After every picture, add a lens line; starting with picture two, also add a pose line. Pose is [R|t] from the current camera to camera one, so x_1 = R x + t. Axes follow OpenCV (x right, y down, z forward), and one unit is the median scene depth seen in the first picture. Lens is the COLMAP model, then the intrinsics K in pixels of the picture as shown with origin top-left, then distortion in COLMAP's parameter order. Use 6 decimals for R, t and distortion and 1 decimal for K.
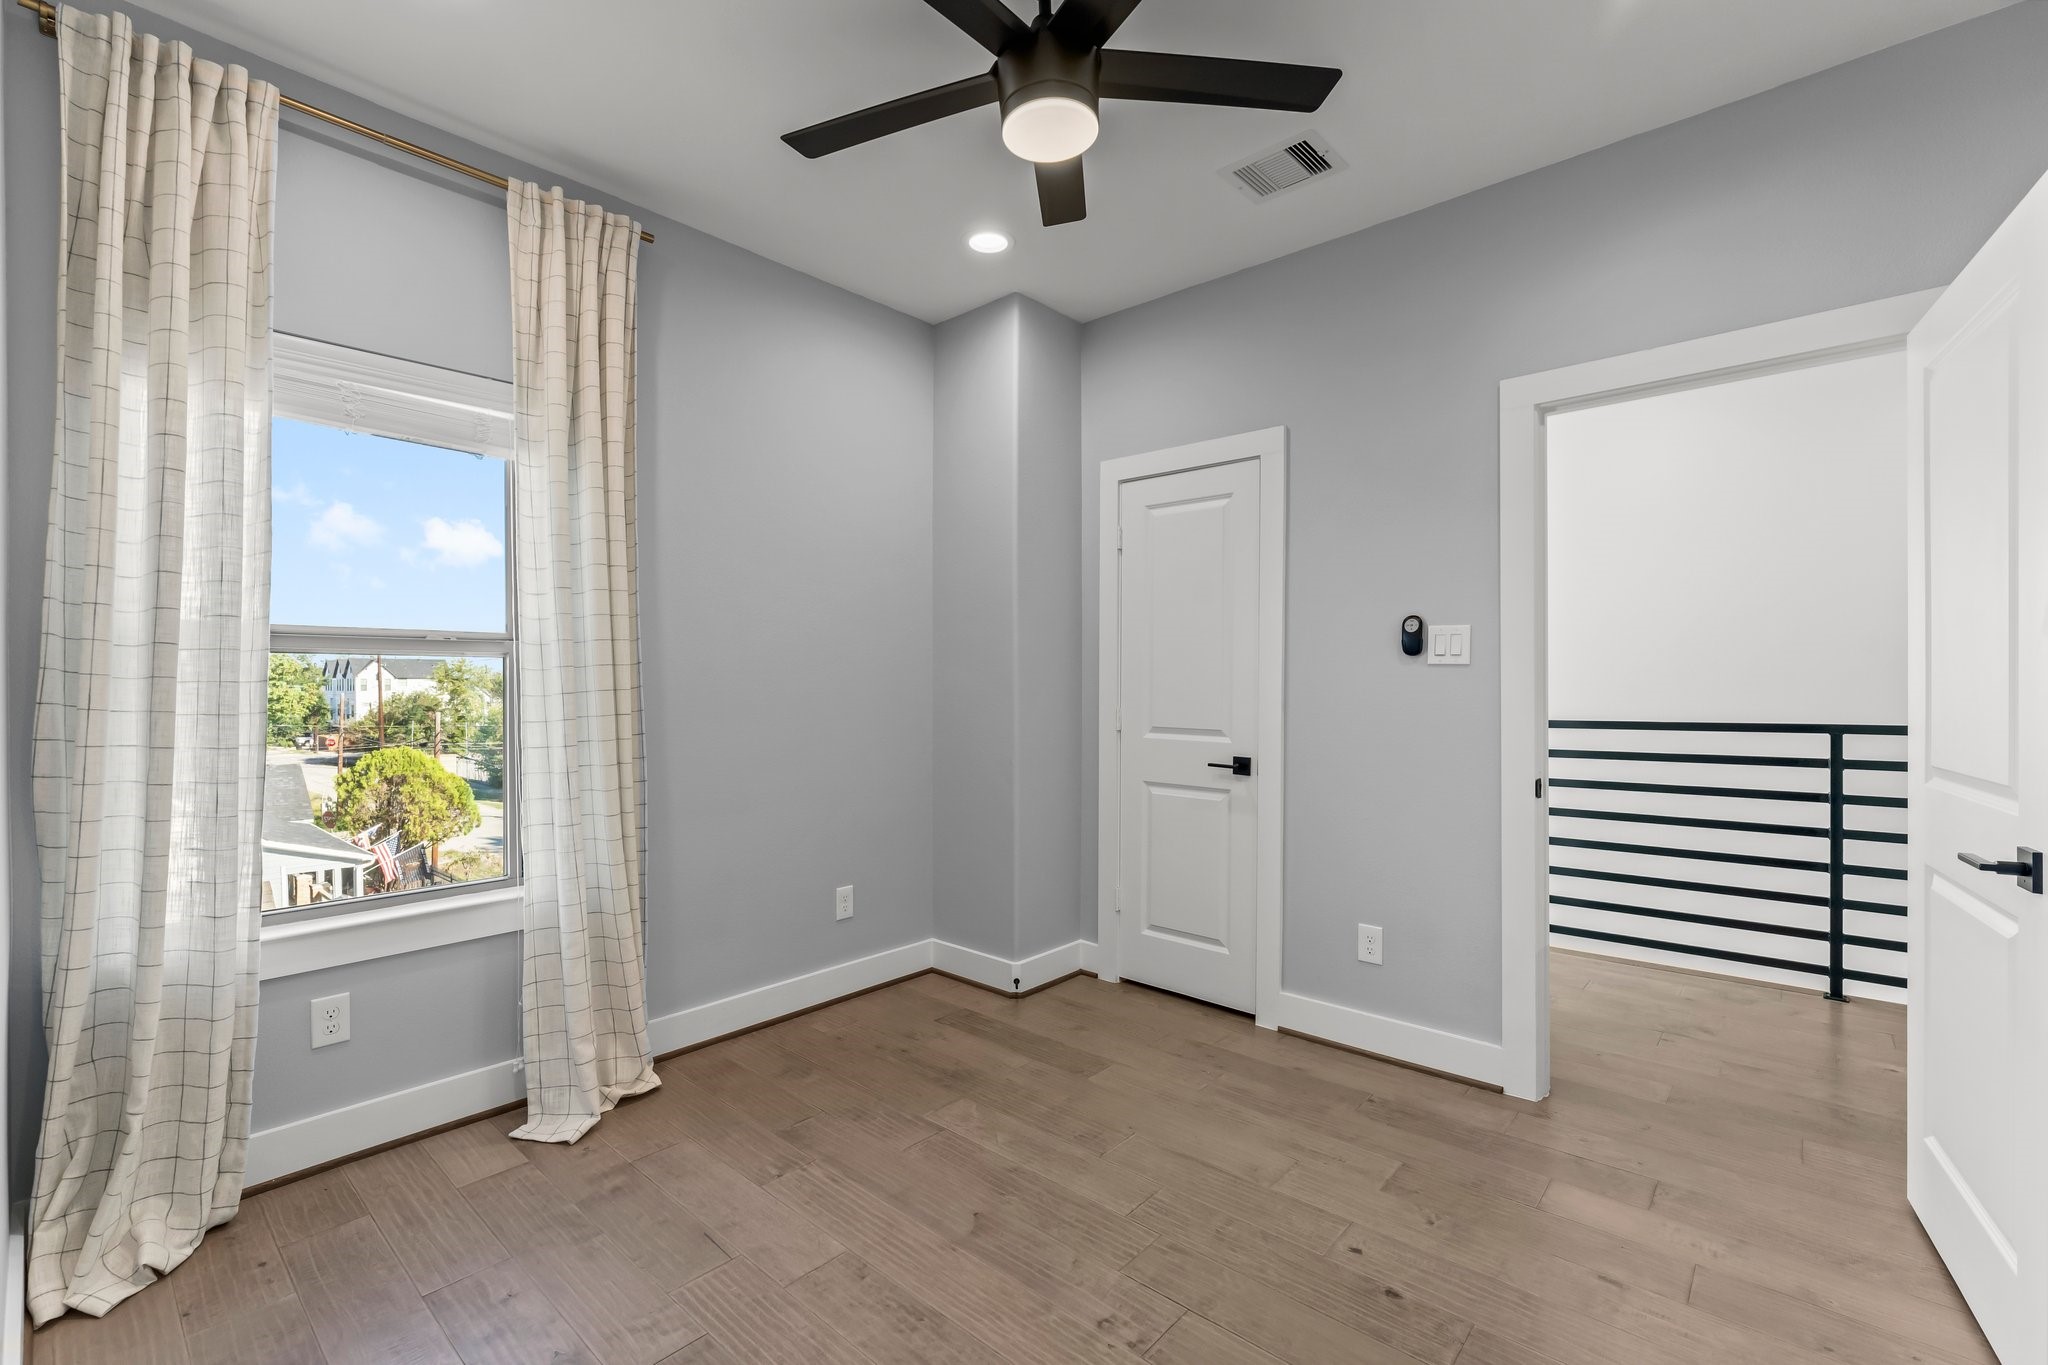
lens RADIAL K [[876.6, 0, 1029.2], [0, 876.6, 686.5], [0, 0, 1]] dist [-0.003531, 0.000338]
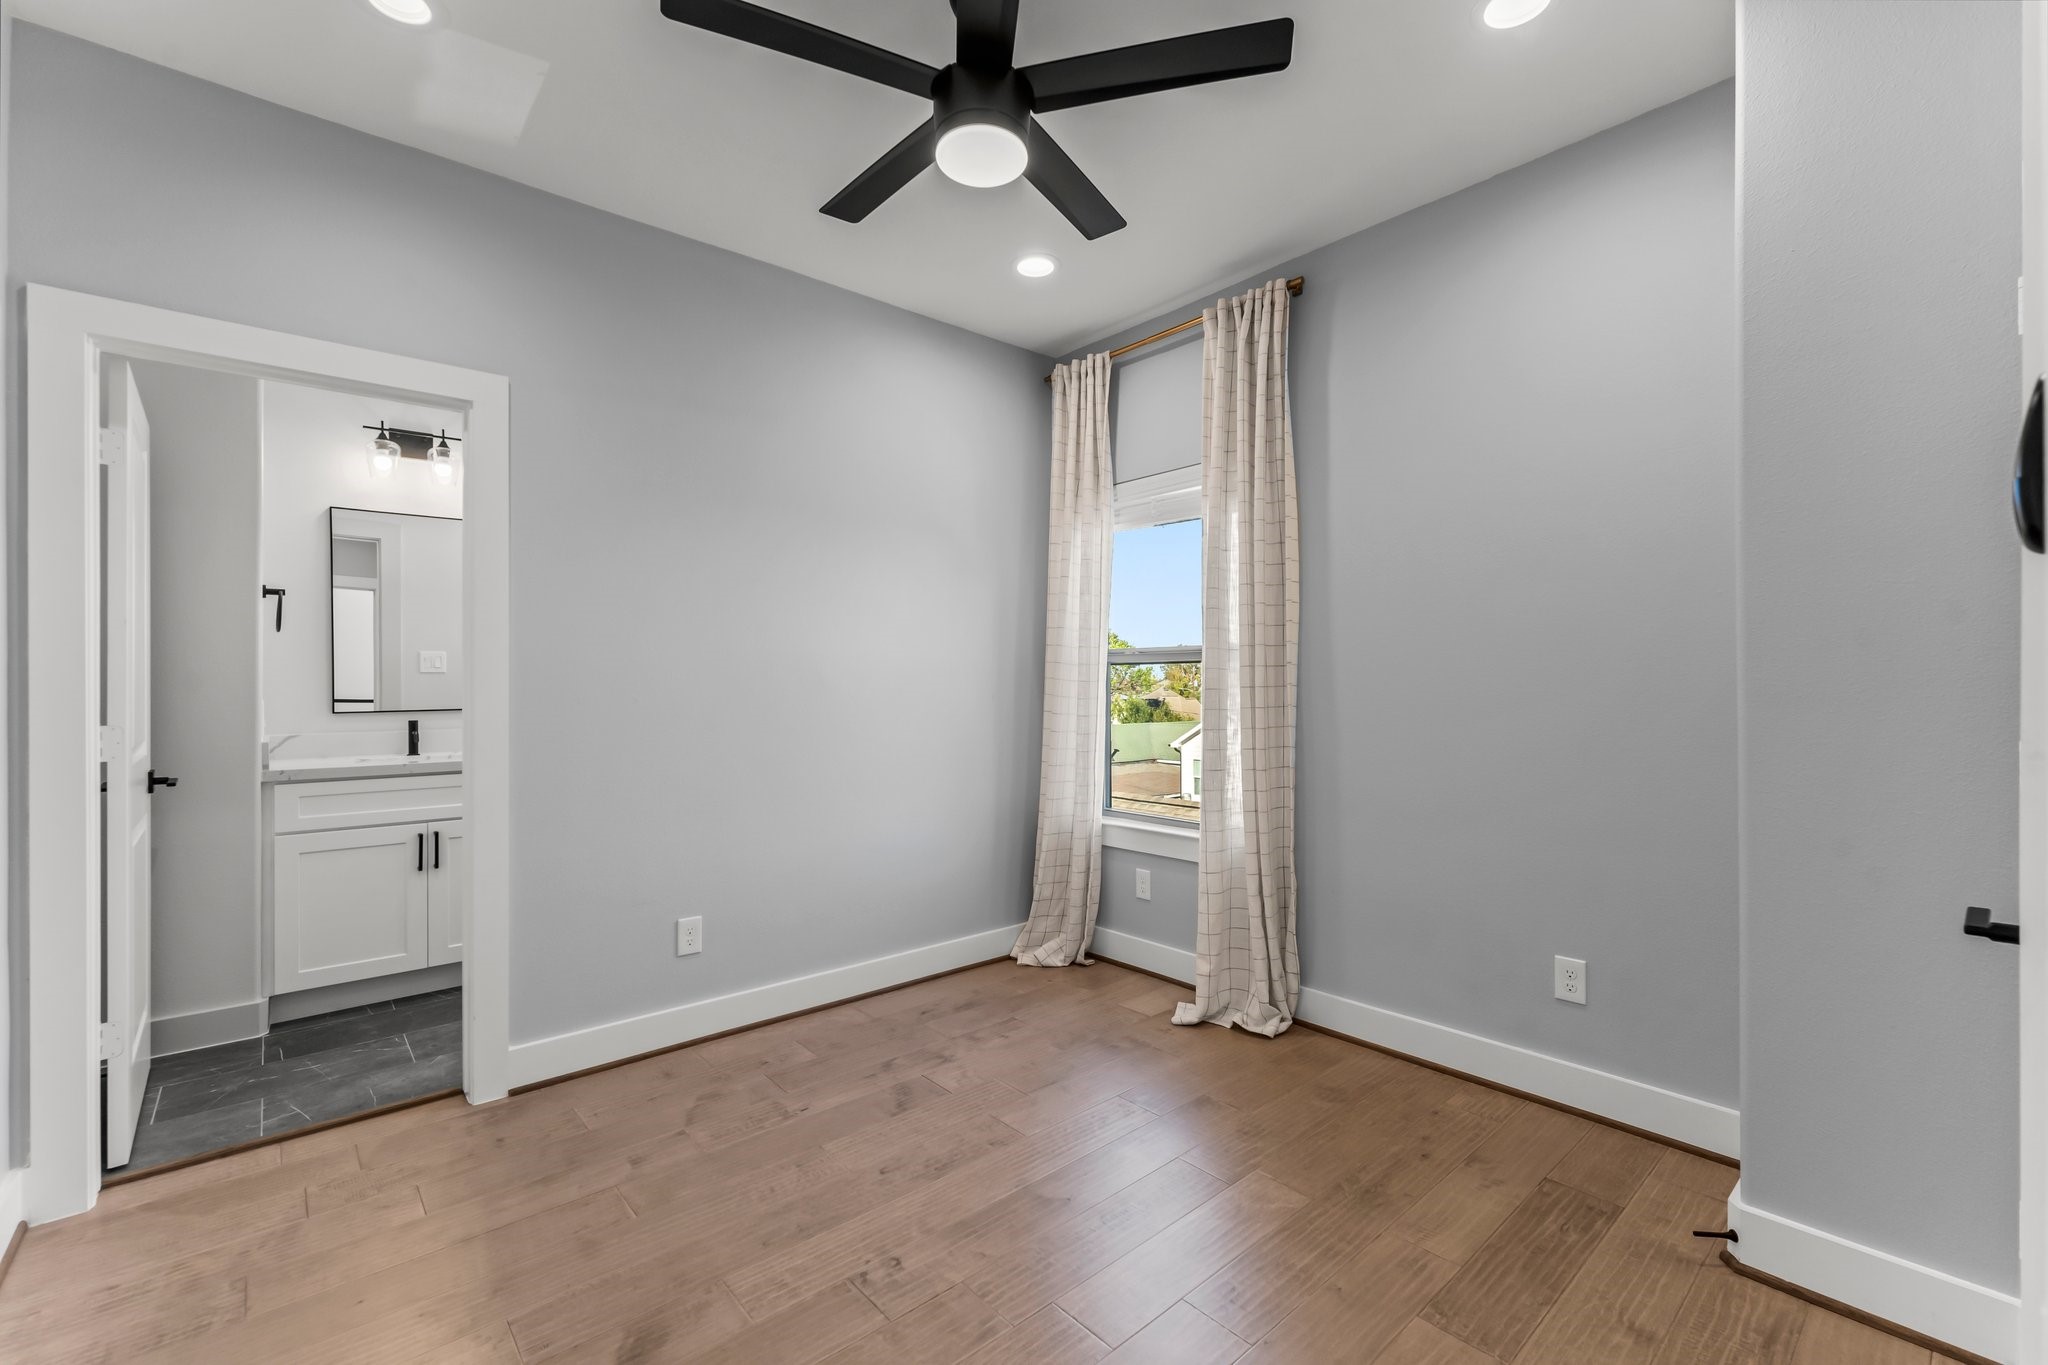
lens RADIAL K [[876.6, 0, 1030.4], [0, 876.6, 681.7], [0, 0, 1]] dist [-0.003531, 0.000338]
pose [[-0.121907, -0.000181, -0.992542, 0.802772], [0.000700, 1.000000, -0.000268, -0.004061], [0.992541, -0.000728, -0.121907, 0.900237]]
